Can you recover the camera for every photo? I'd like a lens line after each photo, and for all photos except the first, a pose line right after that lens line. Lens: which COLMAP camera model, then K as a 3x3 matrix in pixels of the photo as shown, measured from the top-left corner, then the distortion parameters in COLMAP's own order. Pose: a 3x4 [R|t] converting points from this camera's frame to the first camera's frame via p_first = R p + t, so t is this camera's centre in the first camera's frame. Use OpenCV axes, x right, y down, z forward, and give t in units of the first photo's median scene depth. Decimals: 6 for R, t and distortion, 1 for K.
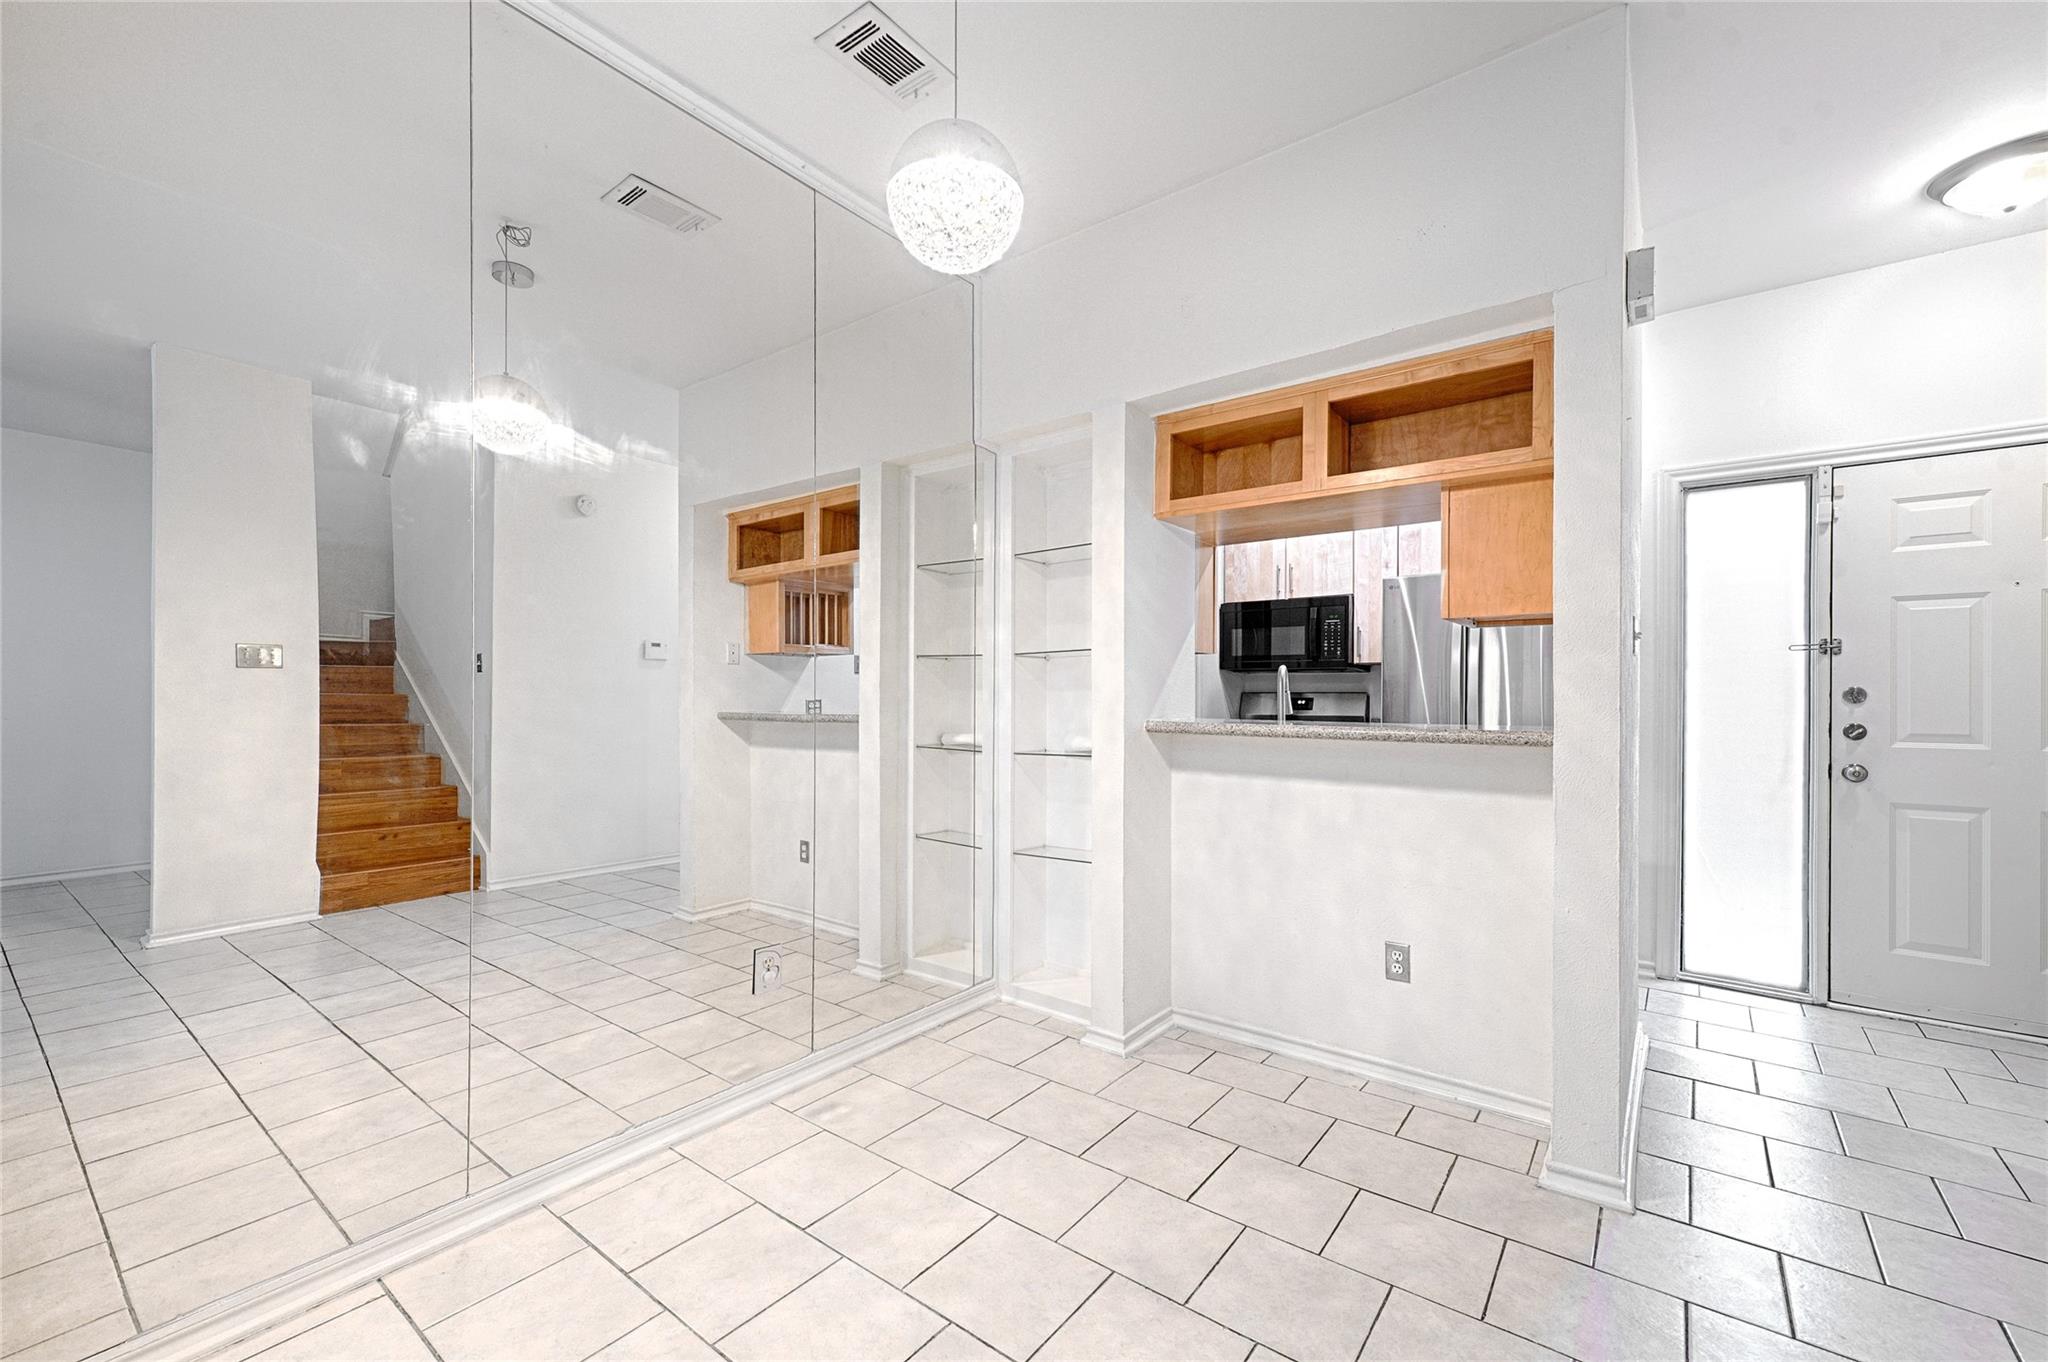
lens RADIAL K [[833.4, 0, 1021.6], [0, 833.4, 691.8], [0, 0, 1]] dist [0.001427, 0.000325]
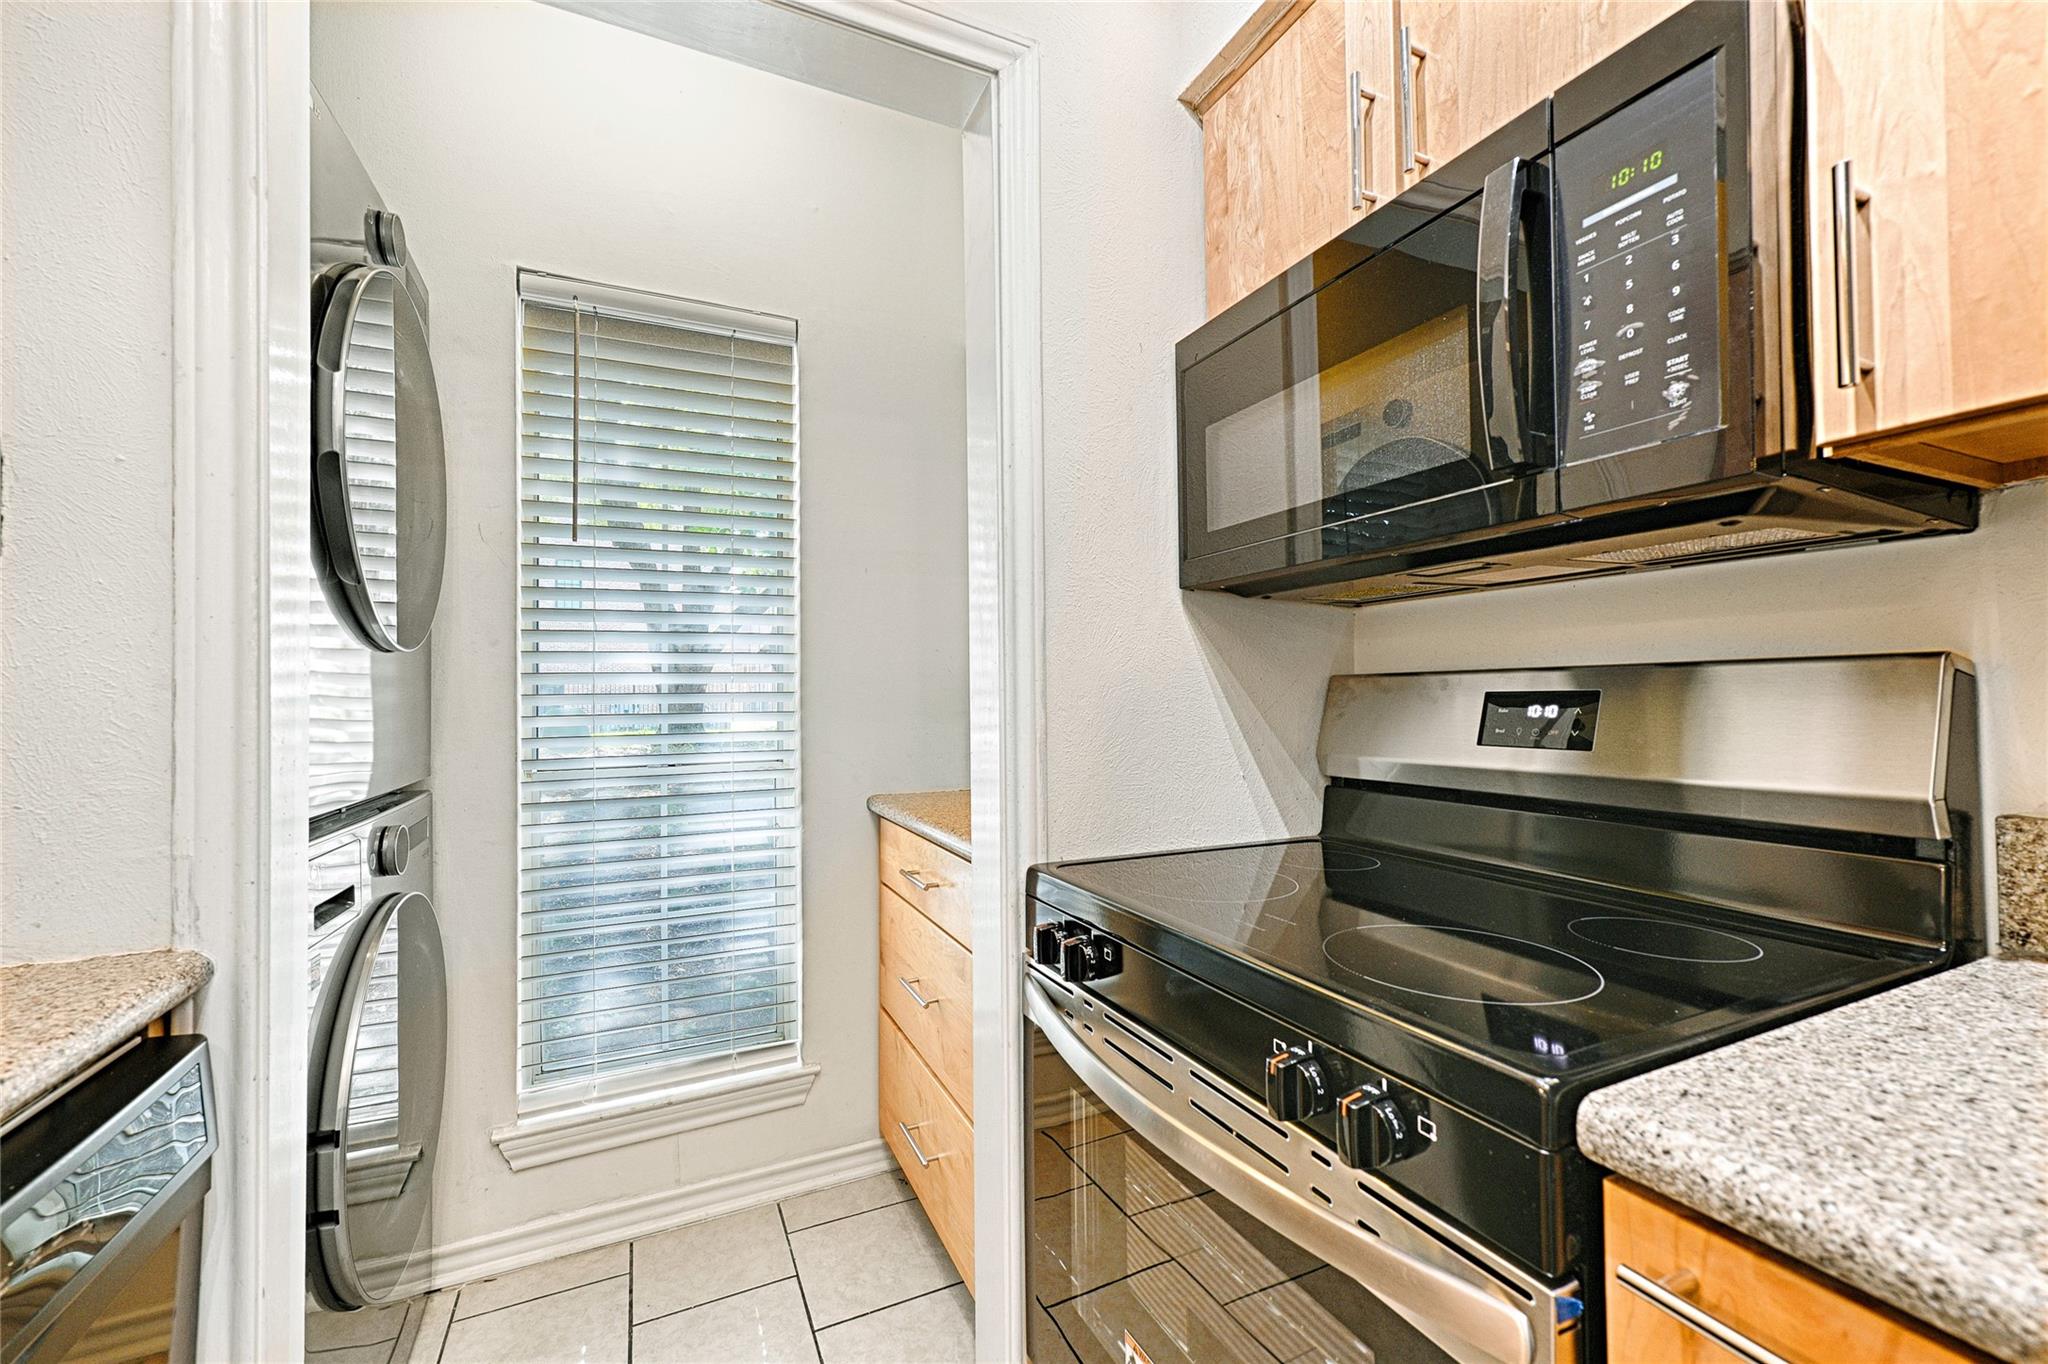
lens RADIAL K [[833.4, 0, 1021.6], [0, 833.4, 692.8], [0, 0, 1]] dist [0.001427, 0.000325]
pose [[0.888467, -0.015473, -0.458679, 0.412362], [0.011068, 0.999863, -0.012289, 0.009817], [0.458806, 0.005841, 0.888517, 0.975436]]
